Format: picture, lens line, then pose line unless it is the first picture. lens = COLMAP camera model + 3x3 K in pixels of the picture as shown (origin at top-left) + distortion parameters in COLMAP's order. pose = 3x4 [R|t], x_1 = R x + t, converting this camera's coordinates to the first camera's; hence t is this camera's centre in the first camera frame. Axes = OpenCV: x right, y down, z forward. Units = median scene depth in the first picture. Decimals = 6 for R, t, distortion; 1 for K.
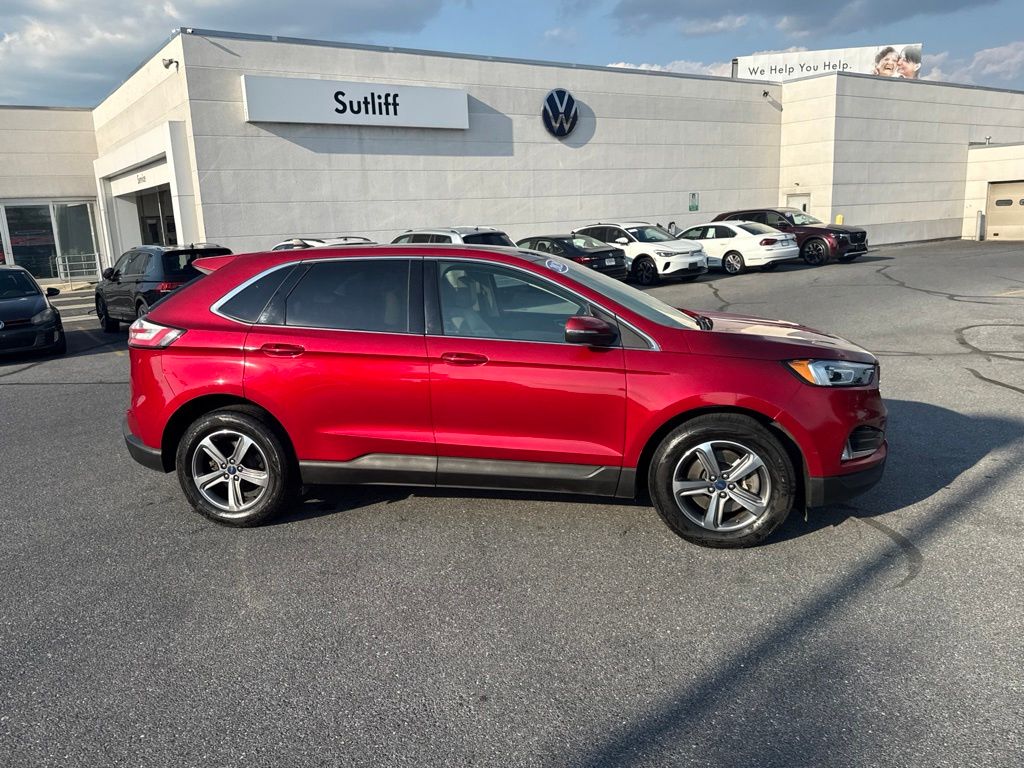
lens RADIAL K [[782.8, 0, 504.8], [0, 782.8, 388.4], [0, 0, 1]] dist [0.042689, -0.060703]
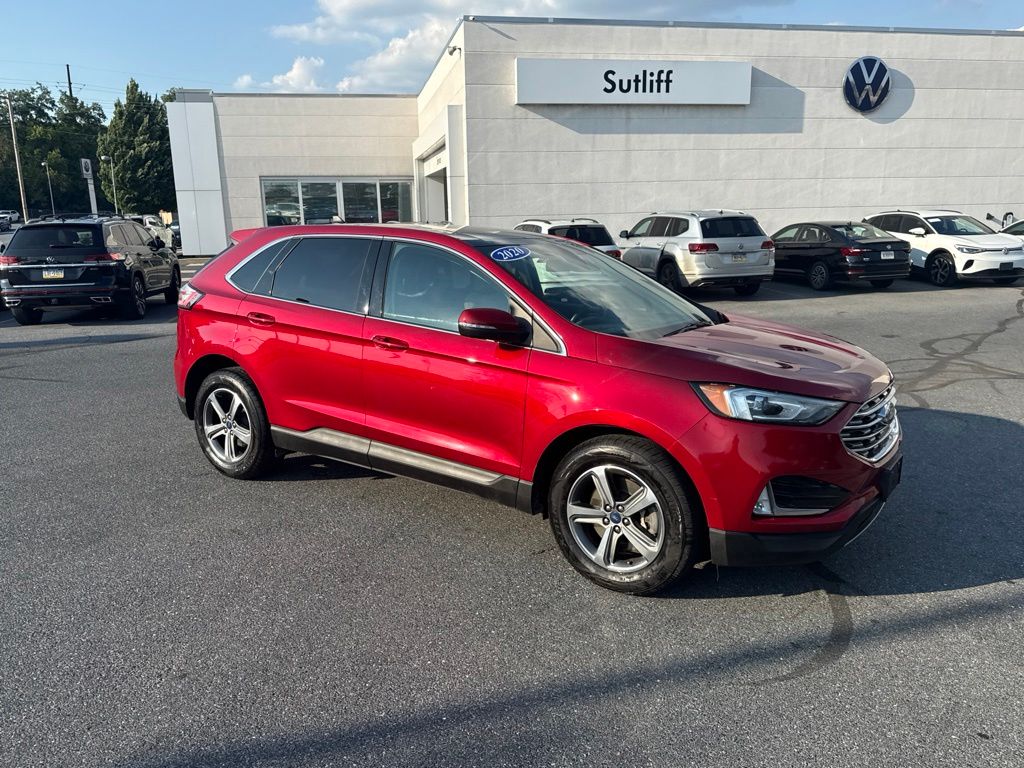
lens RADIAL K [[782.8, 0, 501.6], [0, 782.8, 395.3], [0, 0, 1]] dist [0.042689, -0.060703]
pose [[0.911133, 0.121278, -0.393862, 0.103276], [-0.109408, 0.992607, 0.052547, -0.008849], [0.397323, -0.004786, 0.917666, 0.035241]]
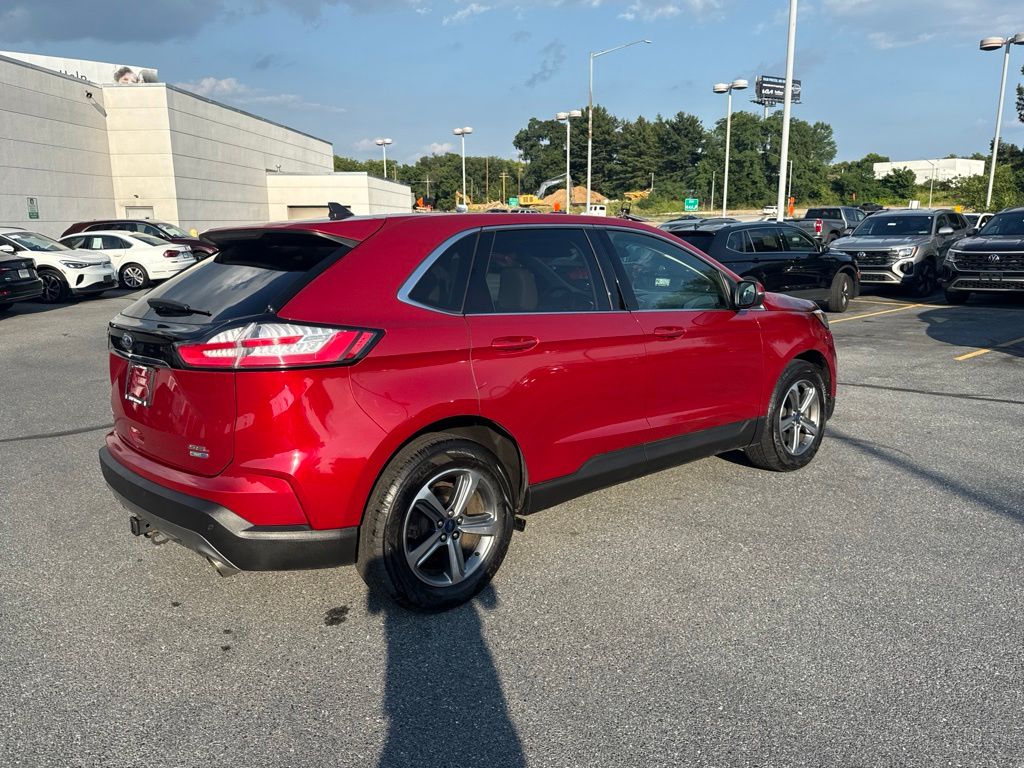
lens RADIAL K [[782.8, 0, 508.4], [0, 782.8, 394.4], [0, 0, 1]] dist [0.042689, -0.060703]
pose [[0.599820, -0.135102, 0.788646, -0.204804], [0.151458, 0.986994, 0.053886, -0.009858], [-0.785669, 0.087125, 0.612481, 0.128180]]
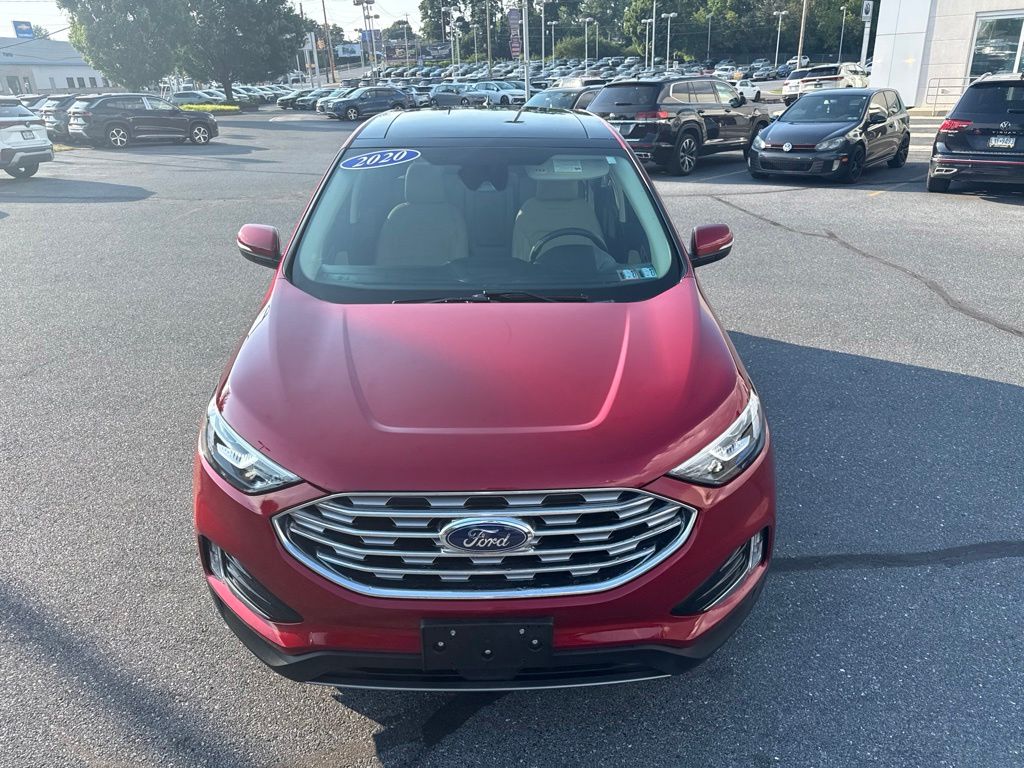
lens RADIAL K [[725.9, 0, 515.0], [0, 725.9, 388.2], [0, 0, 1]] dist [0.018980, -0.026517]
pose [[0.223677, 0.415973, -0.881439, 0.188355], [-0.177266, 0.906632, 0.382879, -0.057933], [0.958408, 0.070608, 0.276531, 0.221609]]
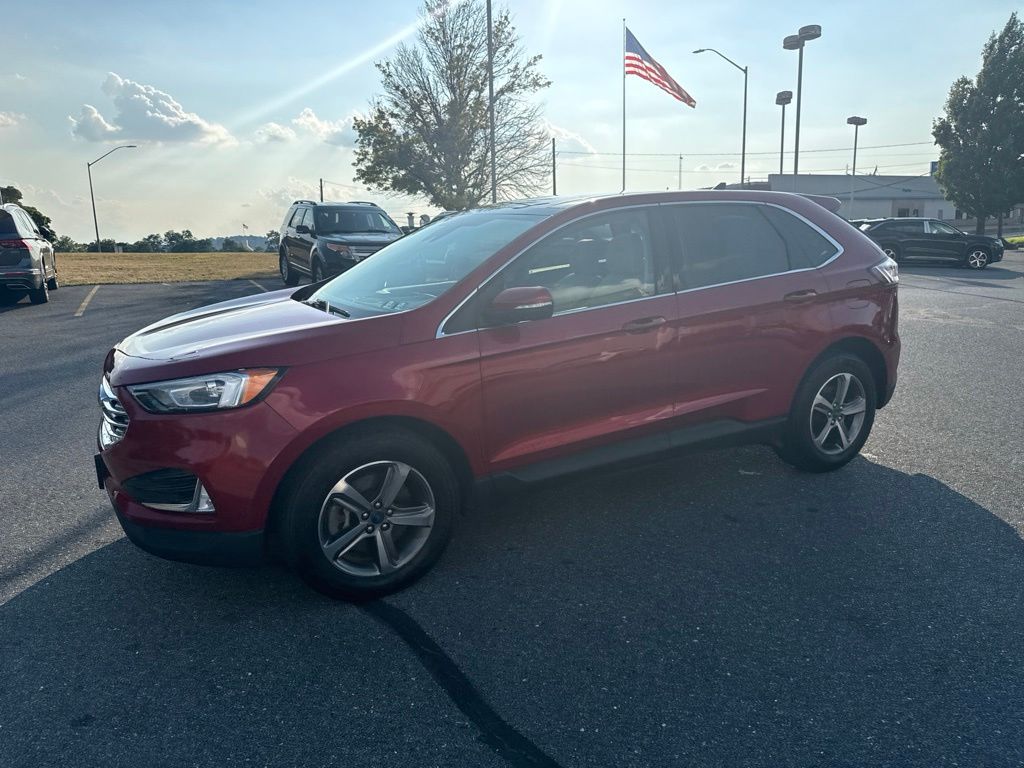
lens RADIAL K [[725.9, 0, 506.9], [0, 725.9, 385.7], [0, 0, 1]] dist [0.018980, -0.026517]
pose [[-0.759440, 0.190757, -0.621982, 0.146276], [-0.072778, 0.925136, 0.372594, -0.074772], [0.646493, 0.328229, -0.688703, 0.417022]]
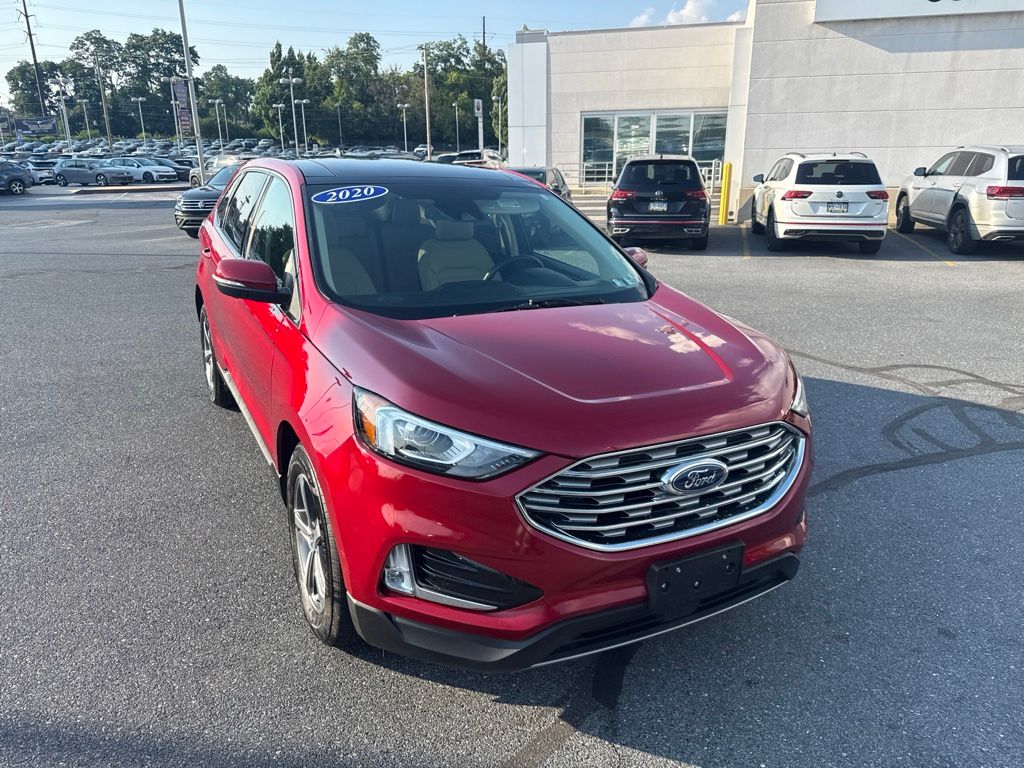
lens RADIAL K [[725.9, 0, 504.9], [0, 725.9, 381.3], [0, 0, 1]] dist [0.018980, -0.026517]
pose [[0.630202, 0.268423, -0.728557, 0.170906], [-0.178481, 0.963294, 0.200521, -0.035121], [0.755639, 0.003664, 0.654978, 0.152299]]
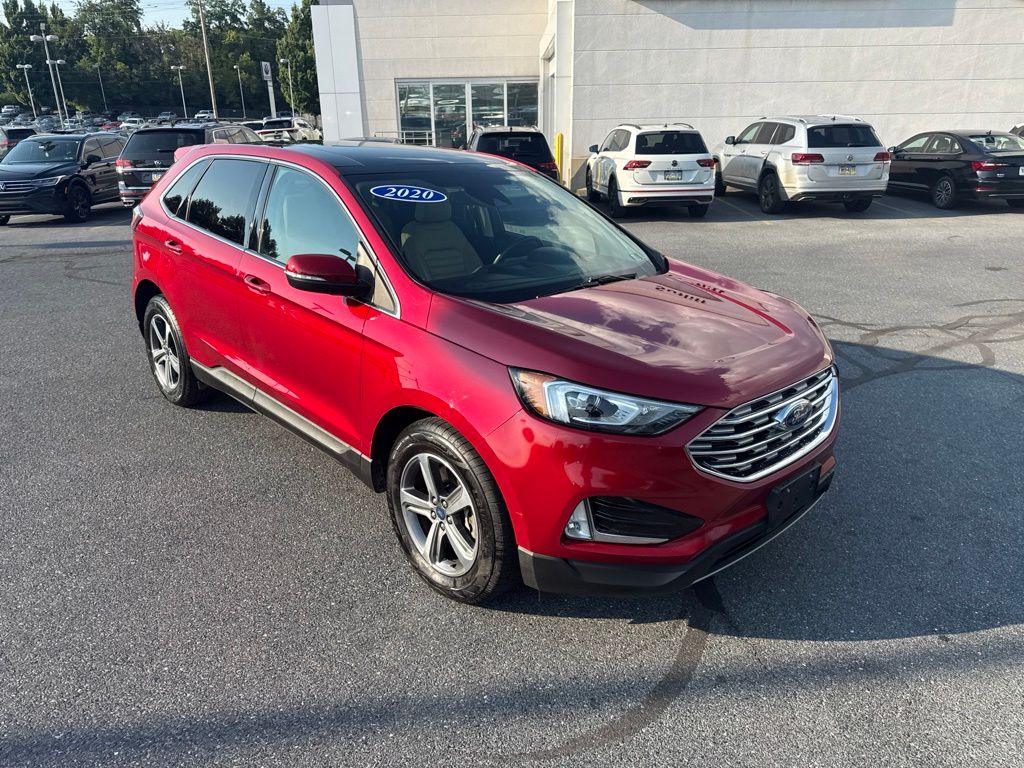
lens RADIAL K [[725.9, 0, 504.0], [0, 725.9, 393.0], [0, 0, 1]] dist [0.018980, -0.026517]
pose [[0.813329, 0.238117, -0.530844, 0.140460], [-0.143569, 0.966338, 0.213494, -0.029643], [0.563811, -0.097428, 0.820137, 0.104506]]
